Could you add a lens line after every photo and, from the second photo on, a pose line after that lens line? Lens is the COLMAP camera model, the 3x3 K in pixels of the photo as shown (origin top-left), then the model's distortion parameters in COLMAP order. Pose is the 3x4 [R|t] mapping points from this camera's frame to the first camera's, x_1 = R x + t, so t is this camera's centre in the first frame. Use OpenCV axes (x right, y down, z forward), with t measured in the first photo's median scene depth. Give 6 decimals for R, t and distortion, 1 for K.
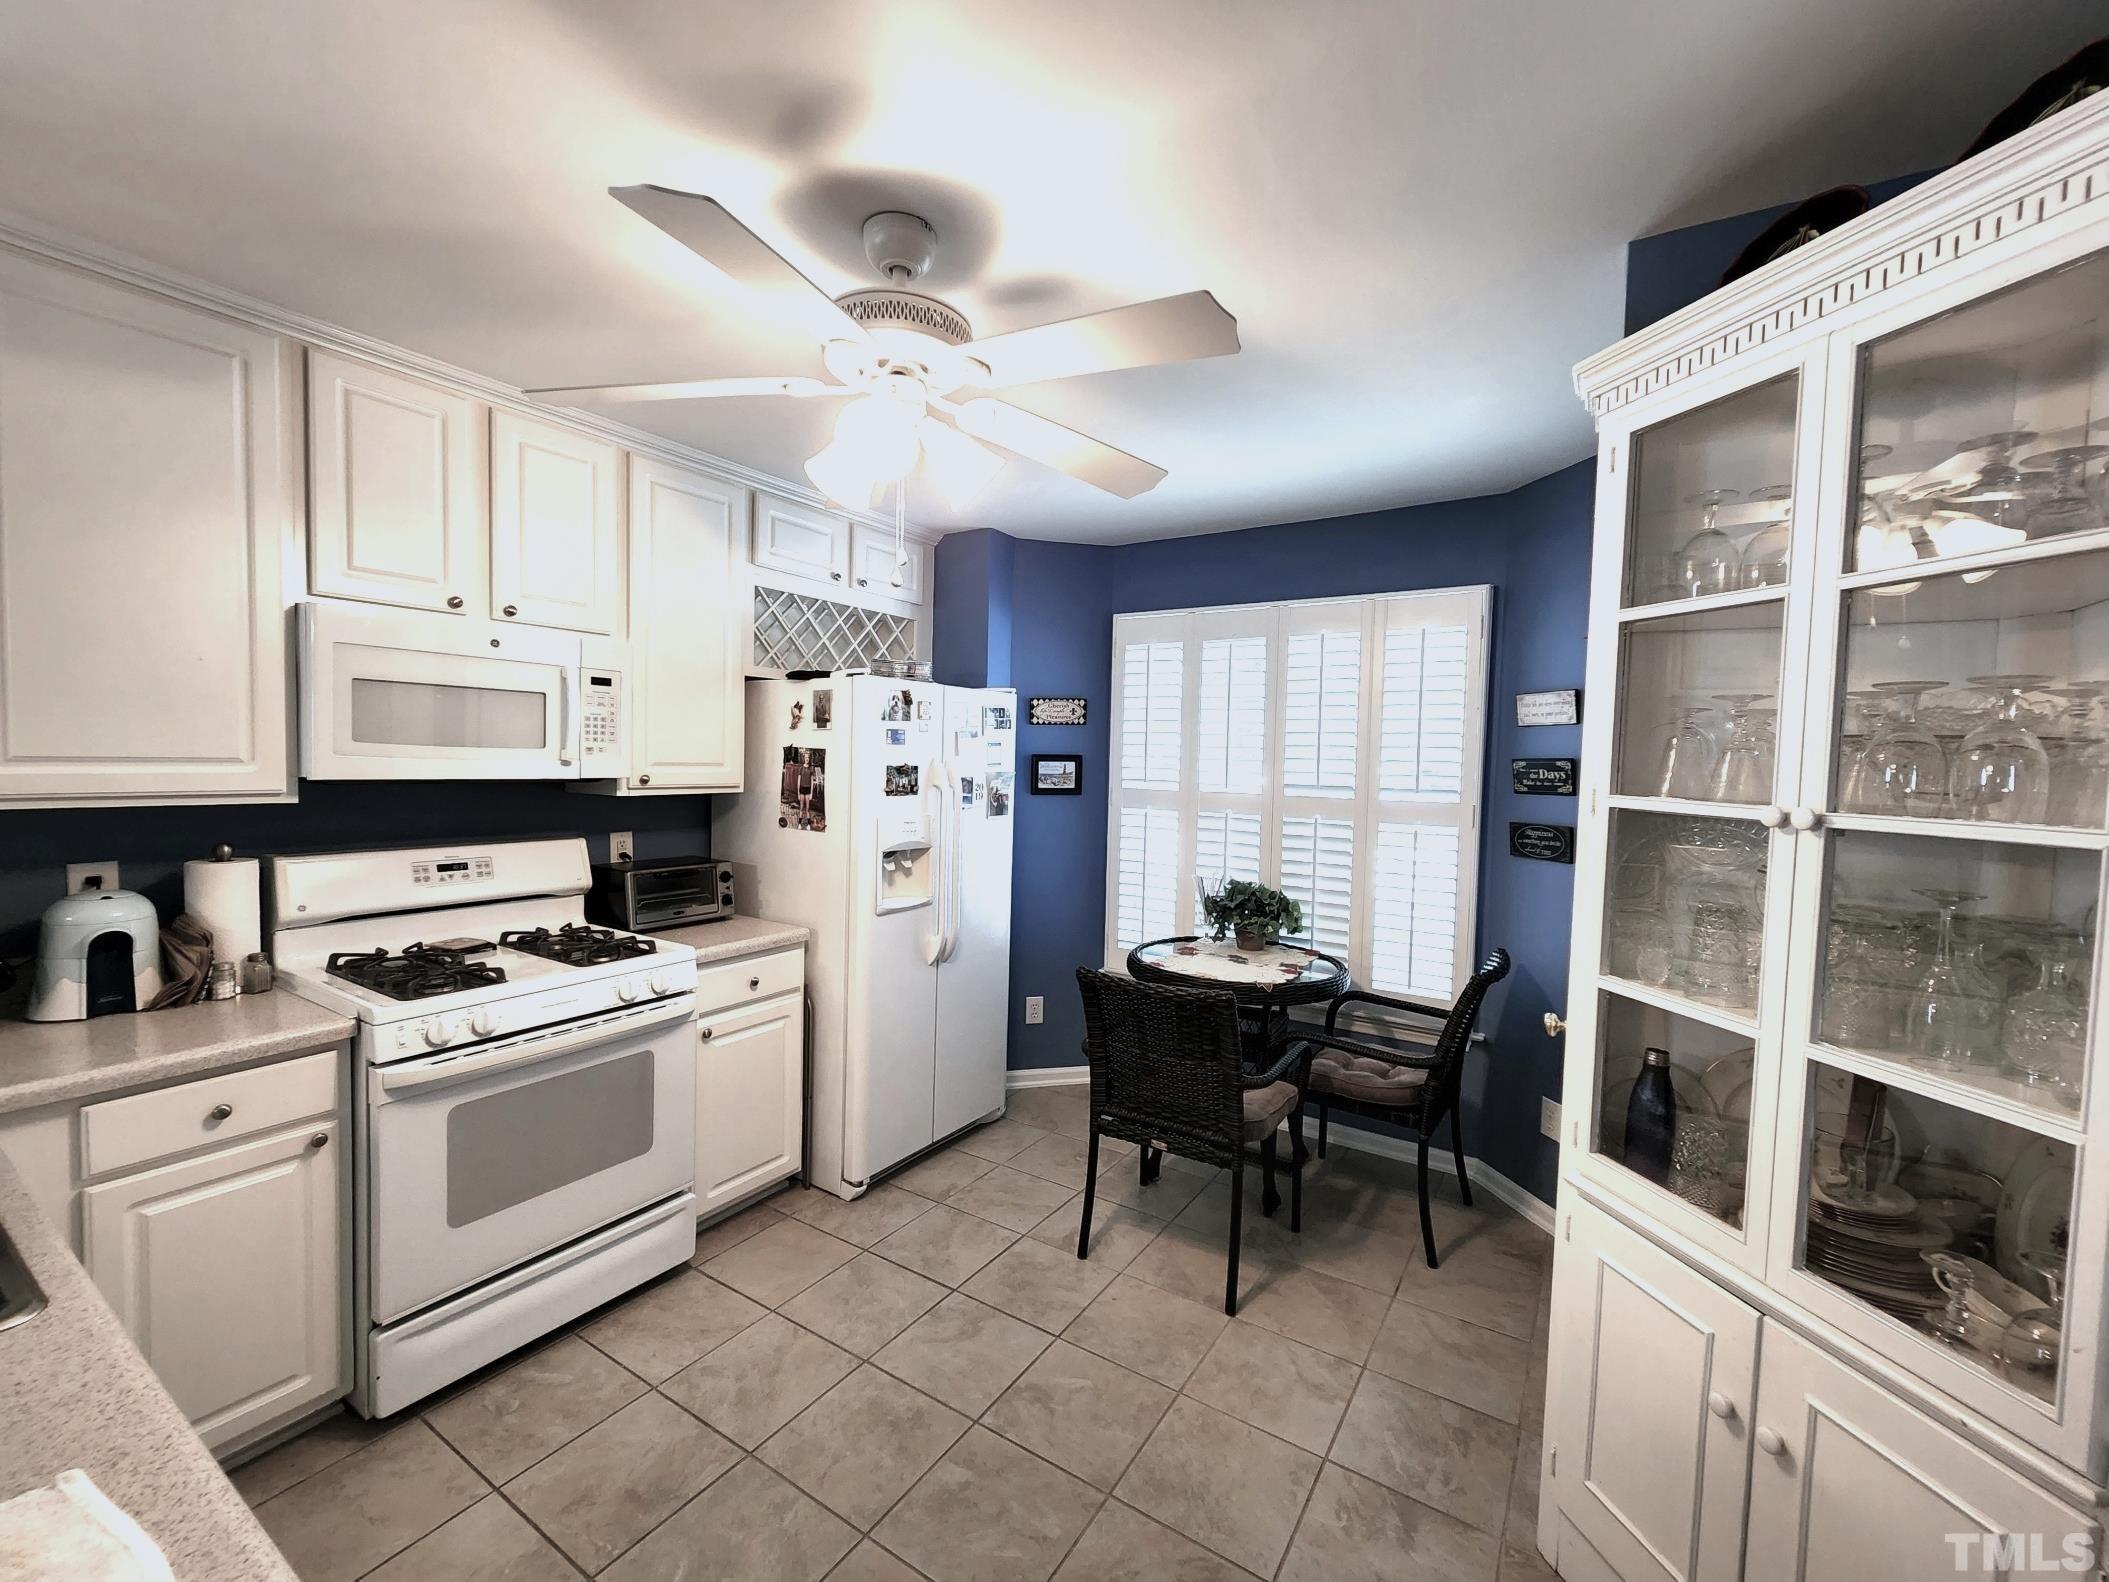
lens RADIAL K [[871.5, 0, 1054.5], [0, 871.5, 791.0], [0, 0, 1]] dist [-0.002490, -0.000389]
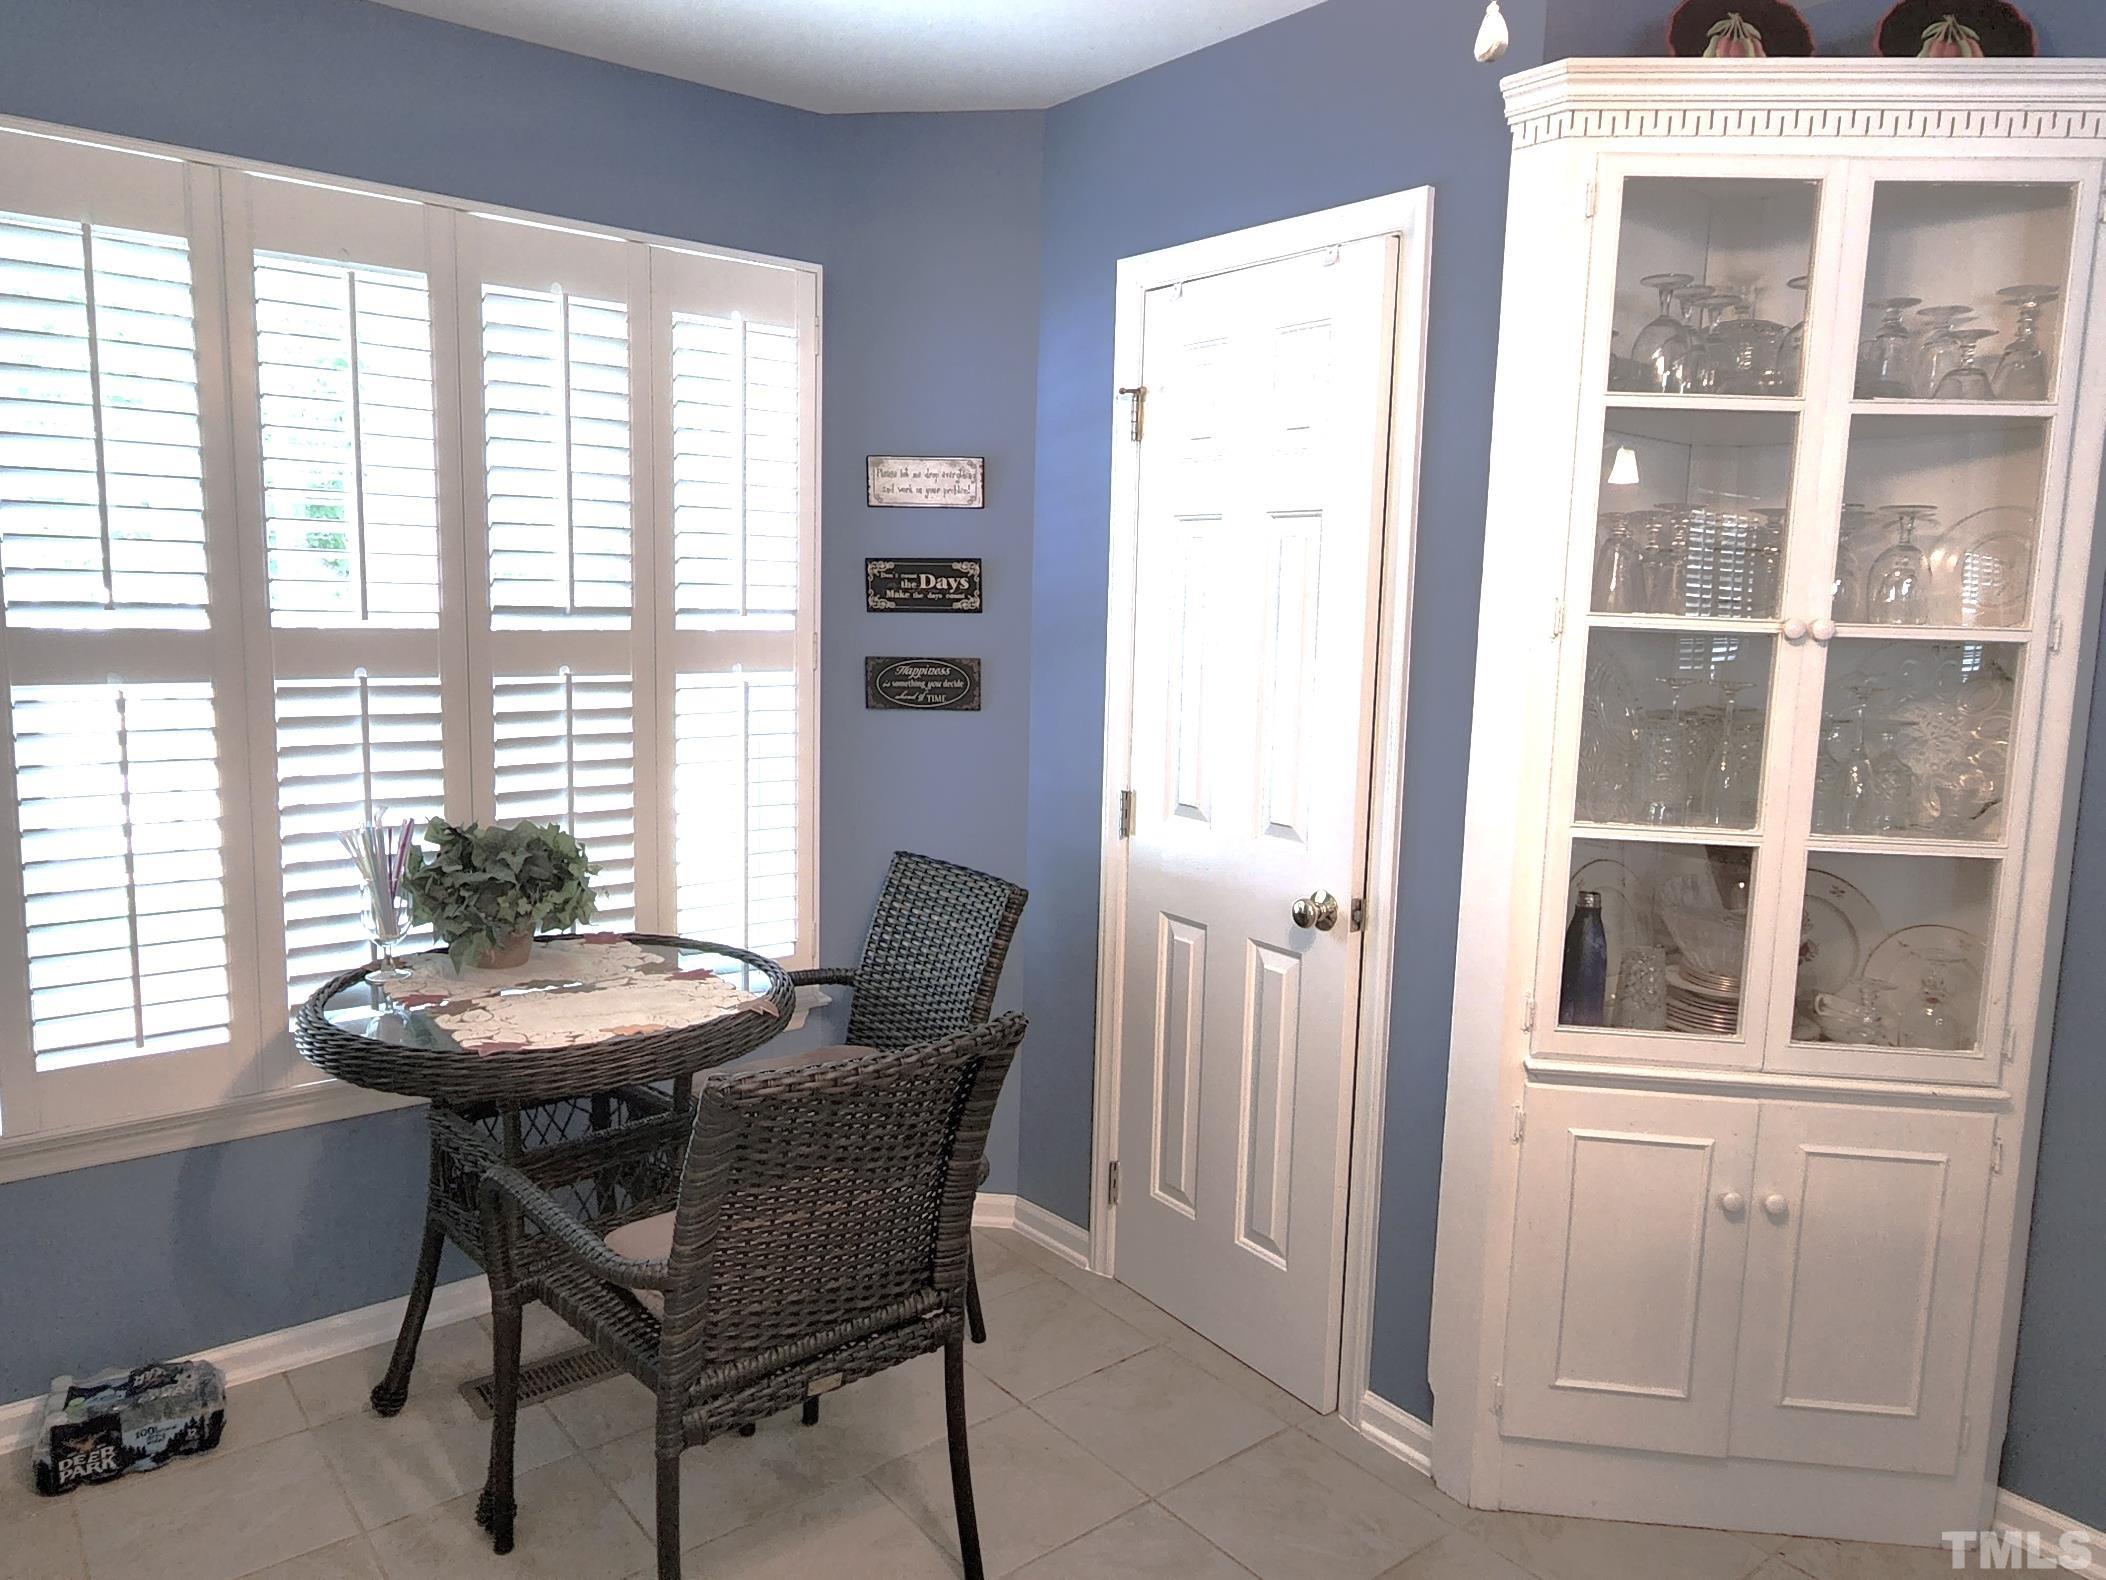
lens RADIAL K [[1431.8, 0, 1054.1], [0, 1431.8, 765.1], [0, 0, 1]] dist [0.000091, 0.000821]
pose [[0.308328, -0.128833, 0.942516, -0.455038], [0.019433, 0.991433, 0.129162, -0.019640], [-0.951082, -0.021508, 0.308190, 0.560346]]
